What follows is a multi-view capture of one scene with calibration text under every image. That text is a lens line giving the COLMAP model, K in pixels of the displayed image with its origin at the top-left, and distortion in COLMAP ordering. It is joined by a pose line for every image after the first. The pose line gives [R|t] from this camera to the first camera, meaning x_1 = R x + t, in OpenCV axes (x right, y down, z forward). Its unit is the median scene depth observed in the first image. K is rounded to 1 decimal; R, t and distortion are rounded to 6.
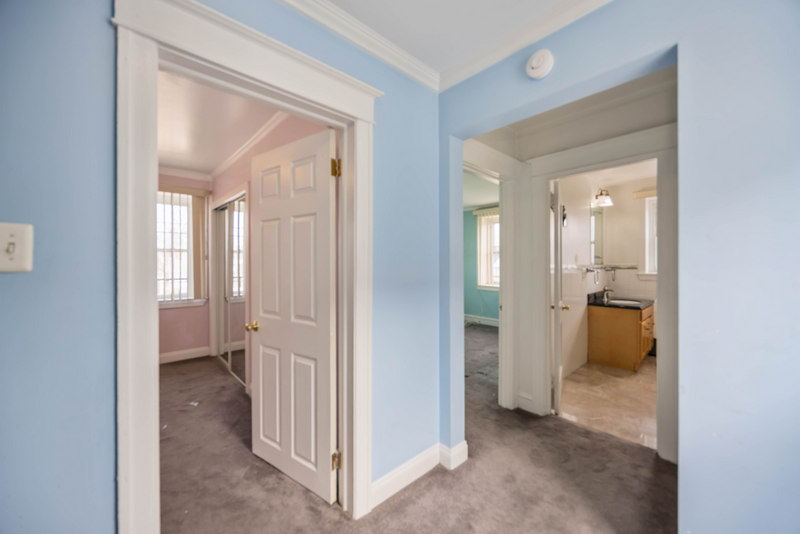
lens RADIAL K [[307.5, 0, 417.8], [0, 307.5, 268.7], [0, 0, 1]] dist [0.006378, -0.000622]
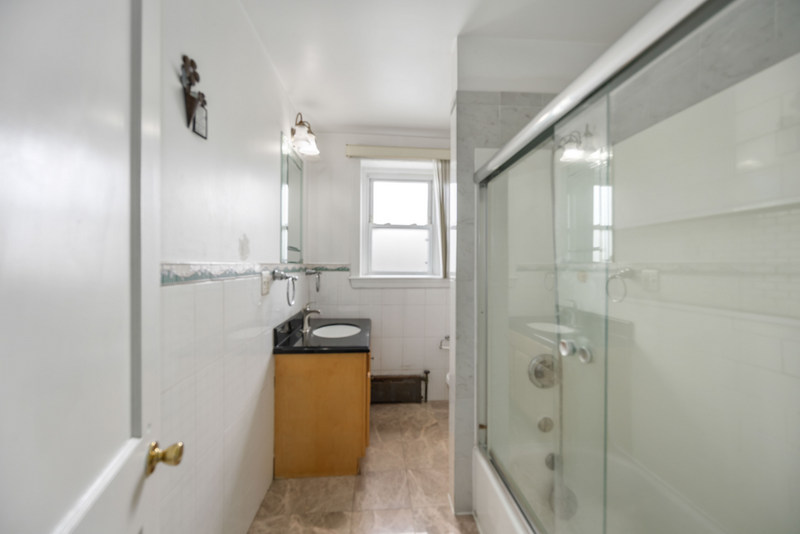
lens RADIAL K [[307.5, 0, 398.4], [0, 307.5, 261.0], [0, 0, 1]] dist [0.006378, -0.000622]
pose [[0.647602, 0.013267, 0.761864, 0.303080], [0.002816, 0.999800, -0.019804, -0.006753], [-0.761974, 0.014971, 0.647435, 0.529740]]
